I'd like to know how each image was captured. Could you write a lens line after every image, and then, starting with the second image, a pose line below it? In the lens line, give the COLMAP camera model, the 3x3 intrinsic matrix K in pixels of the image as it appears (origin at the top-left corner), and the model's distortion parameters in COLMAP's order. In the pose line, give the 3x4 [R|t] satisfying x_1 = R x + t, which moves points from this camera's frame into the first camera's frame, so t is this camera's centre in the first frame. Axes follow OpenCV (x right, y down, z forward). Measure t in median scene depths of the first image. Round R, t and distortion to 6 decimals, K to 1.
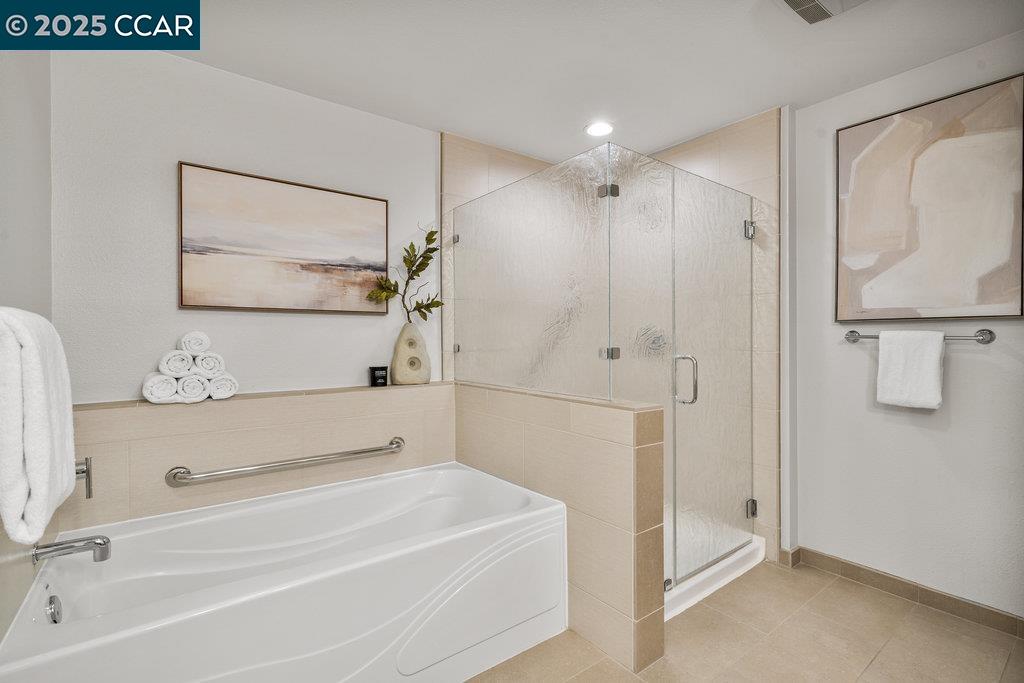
lens RADIAL K [[468.2, 0, 508.3], [0, 468.2, 340.9], [0, 0, 1]] dist [-0.001610, -0.000267]
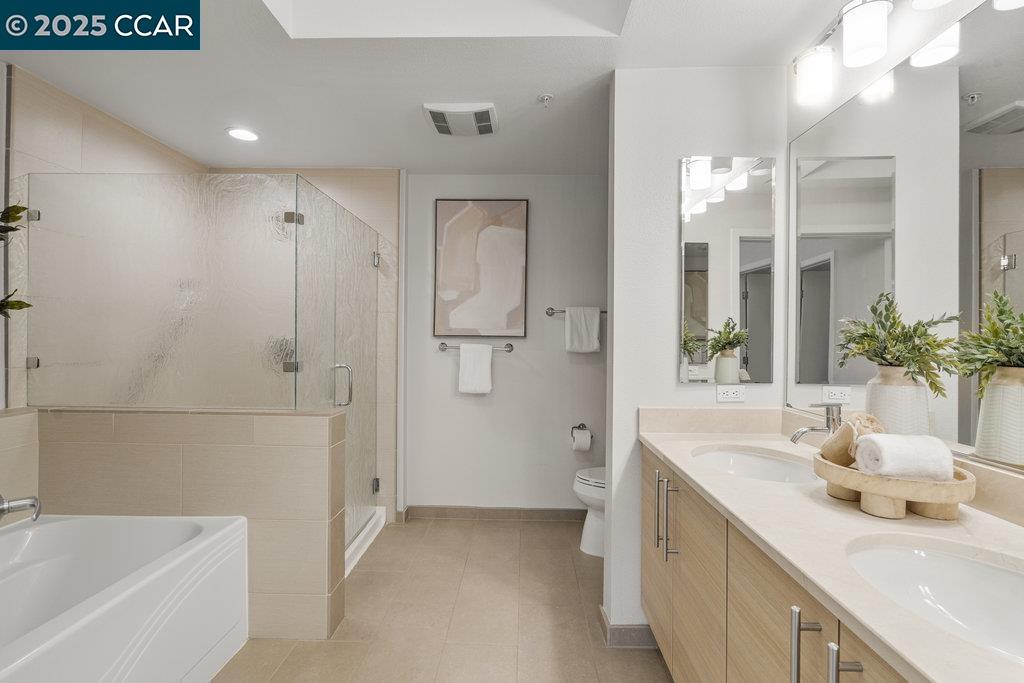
lens RADIAL K [[471.2, 0, 513.6], [0, 471.2, 340.4], [0, 0, 1]] dist [-0.000590, 0.001071]
pose [[0.629759, 0.006614, 0.776763, -0.245836], [-0.007978, 0.999966, -0.002047, -0.028644], [-0.776750, -0.004908, 0.629790, -0.069866]]
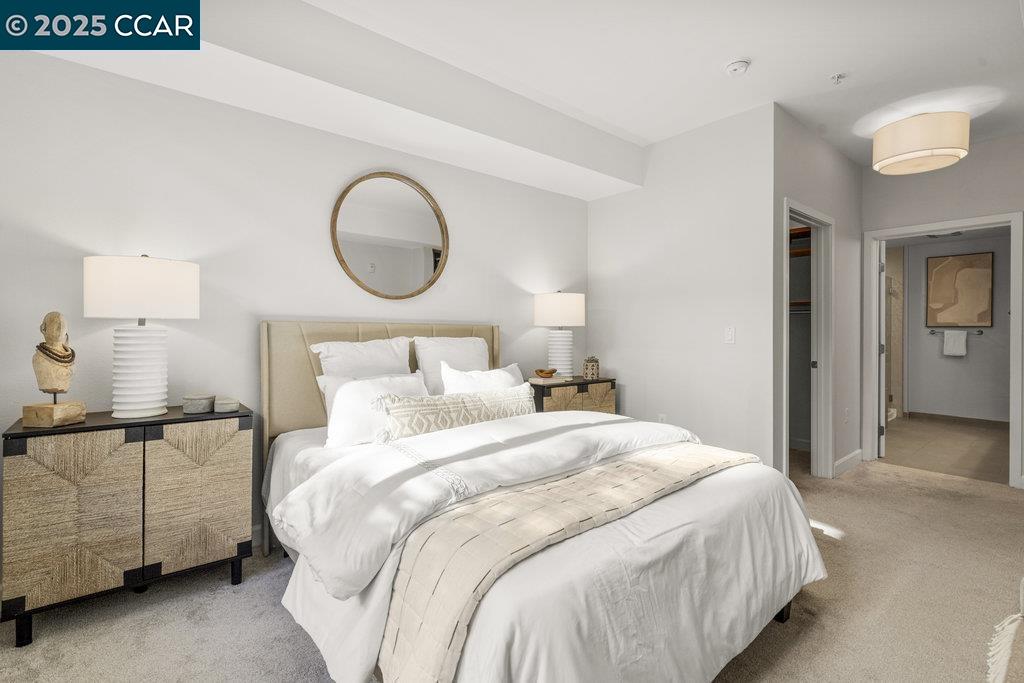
lens RADIAL K [[468.1, 0, 512.5], [0, 468.1, 329.6], [0, 0, 1]] dist [-0.001473, -0.000021]
pose [[0.999681, 0.005644, 0.024629, -1.856649], [-0.005592, 0.999982, -0.002189, -0.004967], [-0.024641, 0.002051, 0.999694, -1.742584]]
